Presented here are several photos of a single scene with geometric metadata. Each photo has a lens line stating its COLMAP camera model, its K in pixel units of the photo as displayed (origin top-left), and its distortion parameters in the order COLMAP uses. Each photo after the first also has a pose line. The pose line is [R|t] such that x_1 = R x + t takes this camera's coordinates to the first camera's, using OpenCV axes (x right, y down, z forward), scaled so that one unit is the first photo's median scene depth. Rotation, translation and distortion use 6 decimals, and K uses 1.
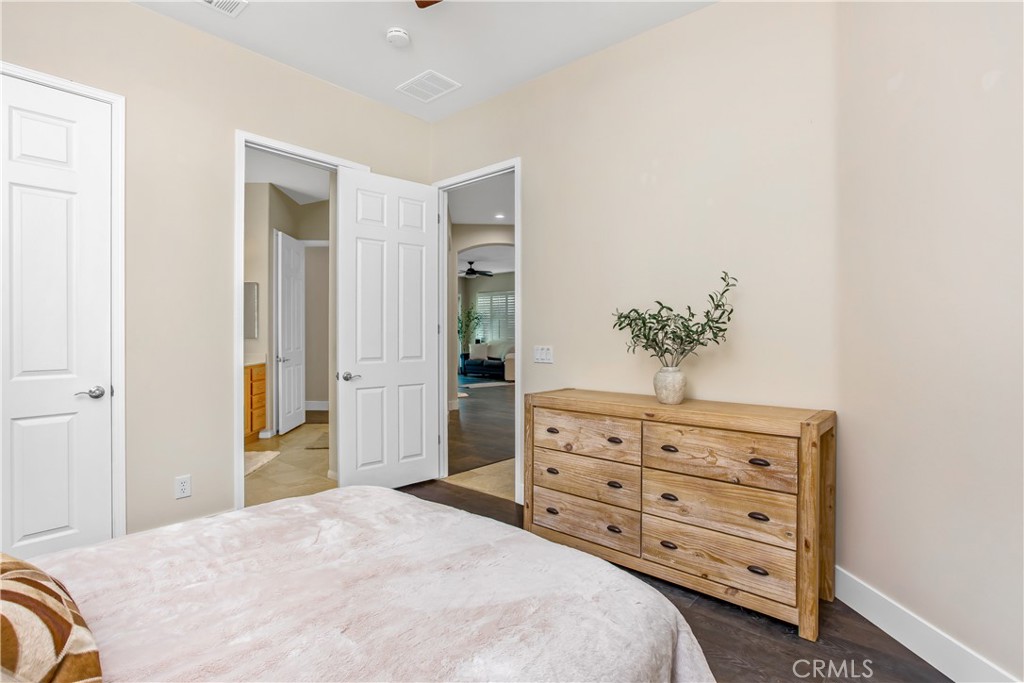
lens RADIAL K [[502.6, 0, 510.0], [0, 502.6, 326.8], [0, 0, 1]] dist [-0.030085, 0.000106]
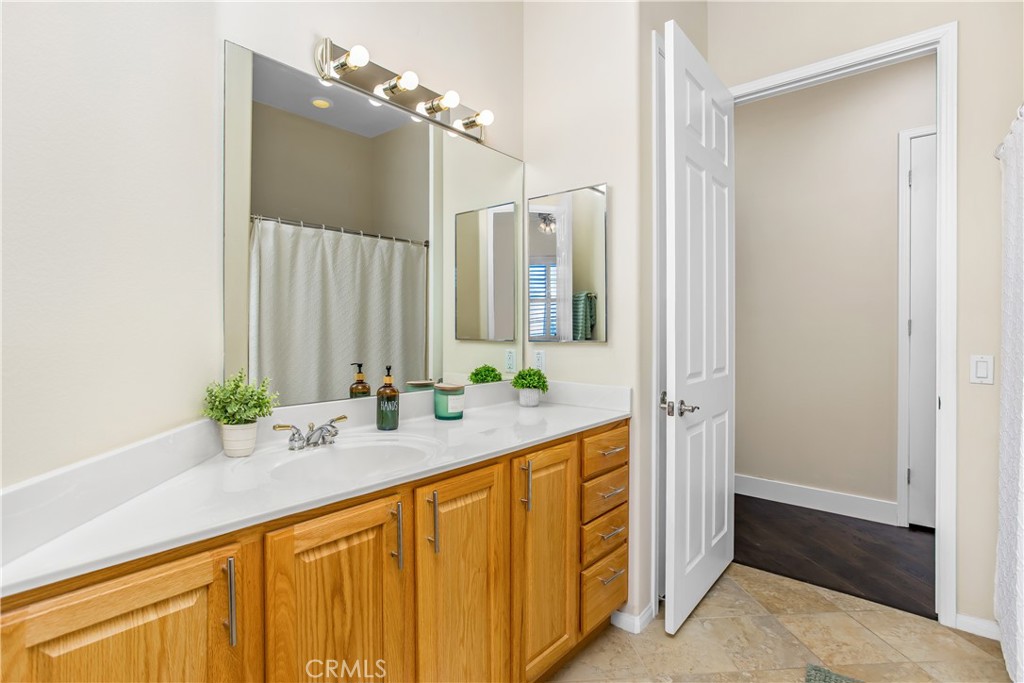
lens RADIAL K [[502.6, 0, 510.0], [0, 502.6, 326.8], [0, 0, 1]] dist [-0.030085, 0.000106]
pose [[0.727683, 0.007333, -0.685874, -0.314218], [-0.004400, 0.999972, 0.006023, 0.010232], [0.685899, -0.001365, 0.727695, 0.693331]]
